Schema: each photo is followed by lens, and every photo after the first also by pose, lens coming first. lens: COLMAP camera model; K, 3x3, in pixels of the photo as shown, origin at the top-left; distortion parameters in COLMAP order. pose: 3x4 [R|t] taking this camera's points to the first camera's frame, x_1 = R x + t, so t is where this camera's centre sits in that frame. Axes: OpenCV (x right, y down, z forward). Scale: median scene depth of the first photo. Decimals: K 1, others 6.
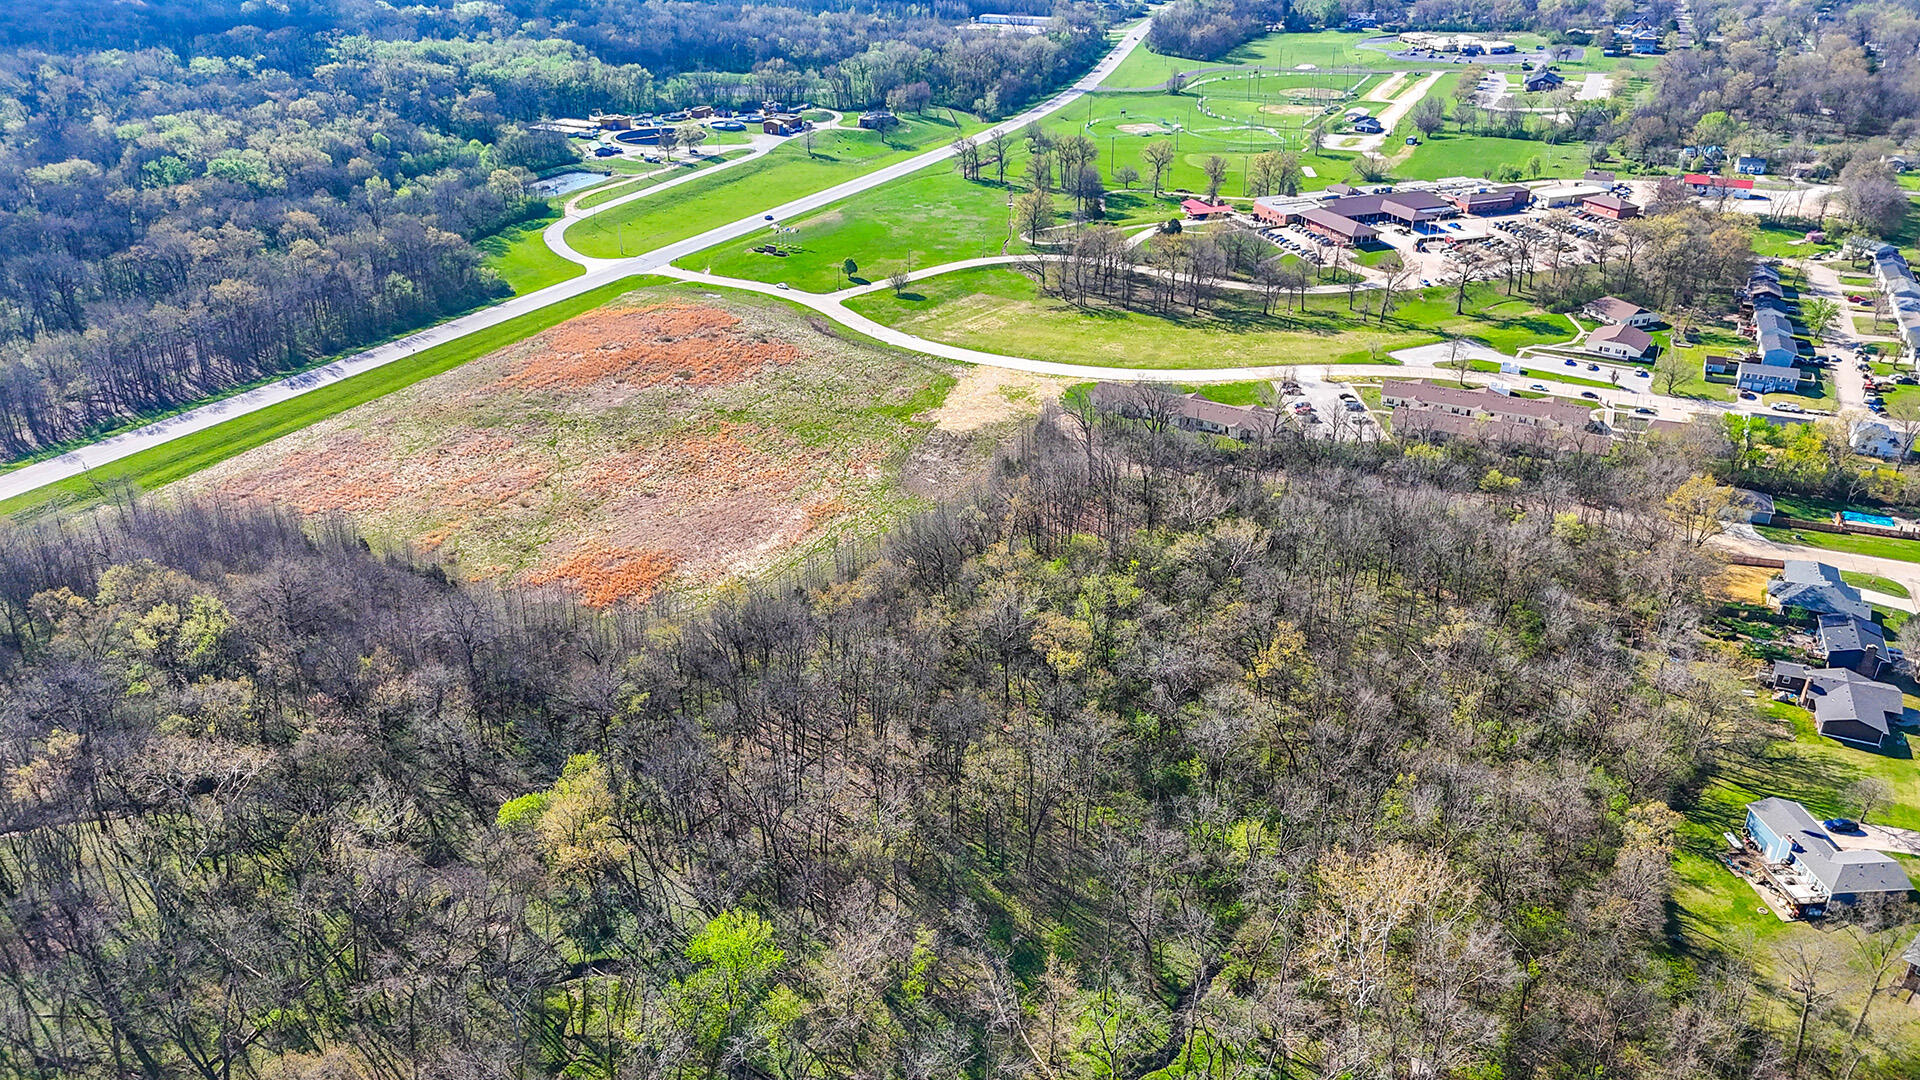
lens RADIAL K [[1408.9, 0, 956.1], [0, 1408.9, 546.4], [0, 0, 1]] dist [0.082885, -0.043768]
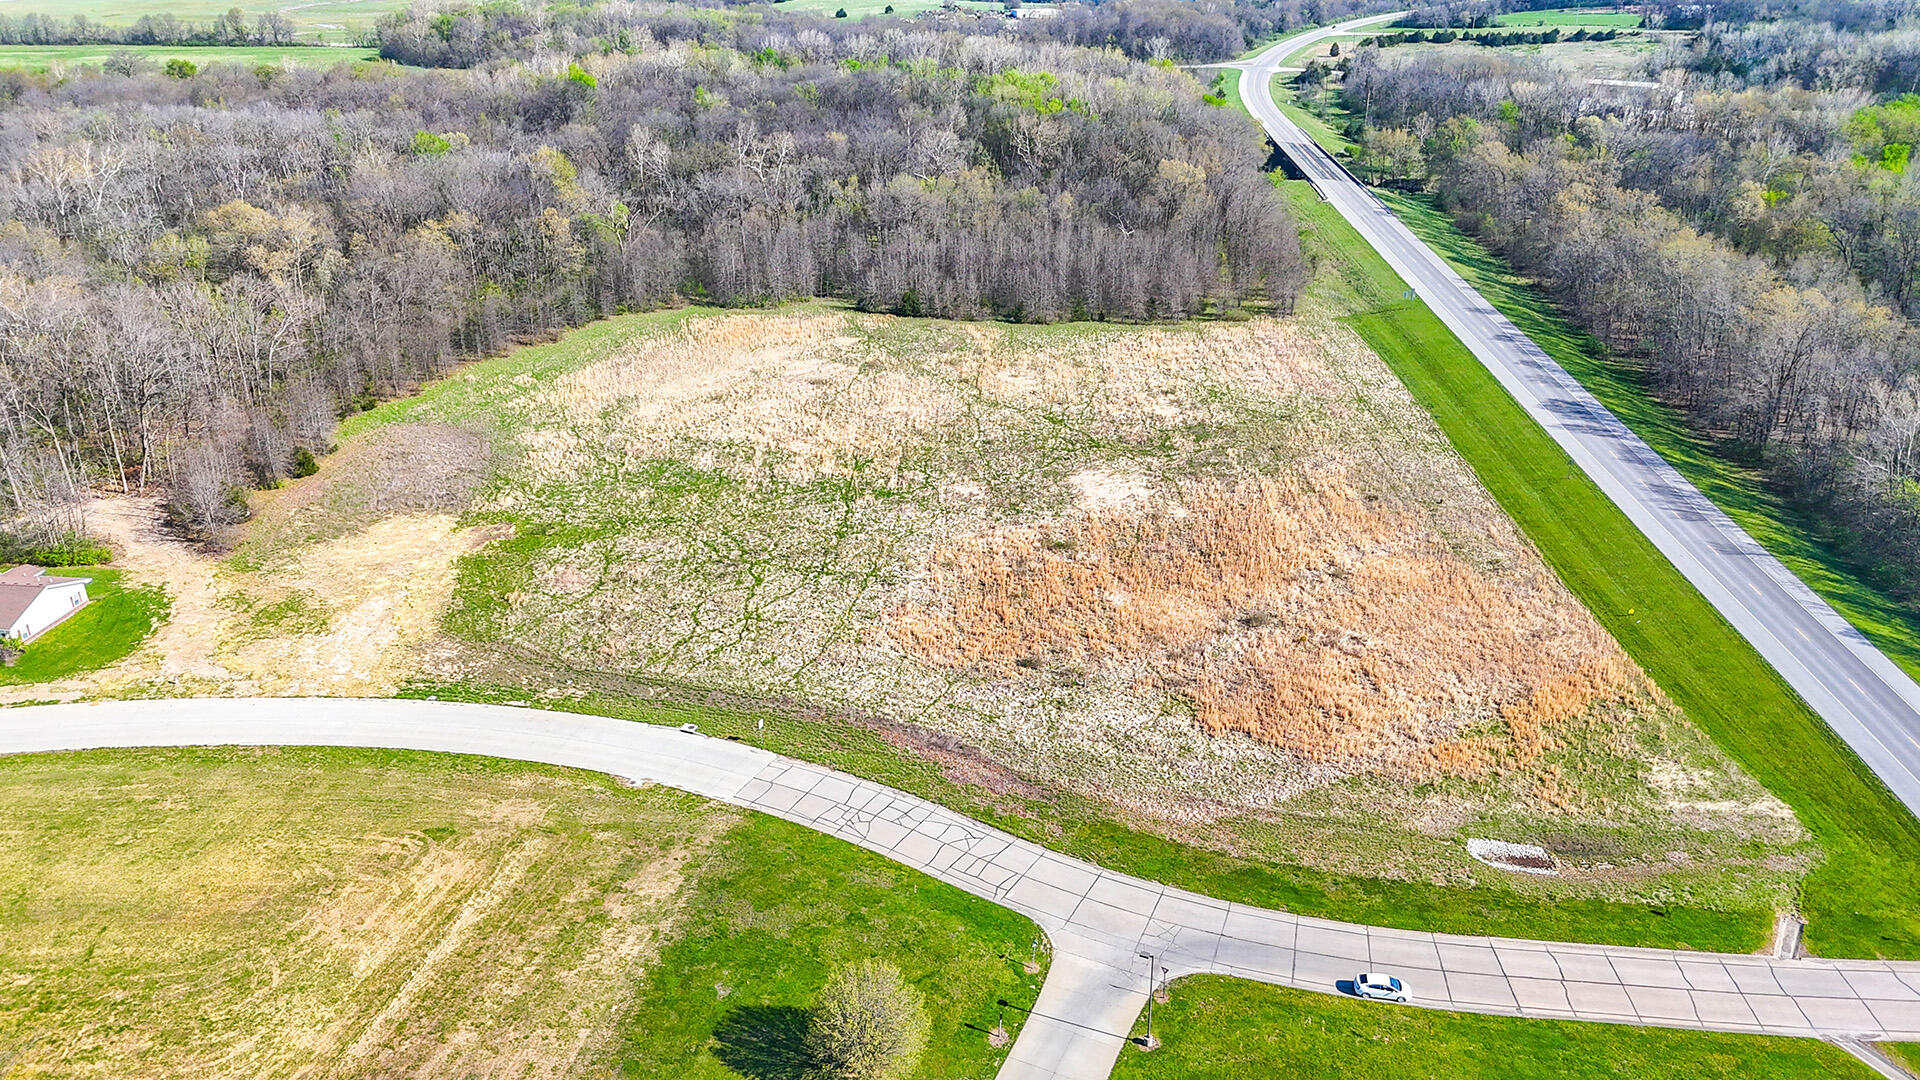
lens RADIAL K [[1408.9, 0, 955.9], [0, 1408.9, 545.6], [0, 0, 1]] dist [0.082885, -0.043768]
pose [[-0.909852, 0.165016, -0.380709, 0.017081], [-0.191040, 0.647890, 0.737389, -0.427525], [0.368338, 0.743645, -0.557959, 1.159577]]
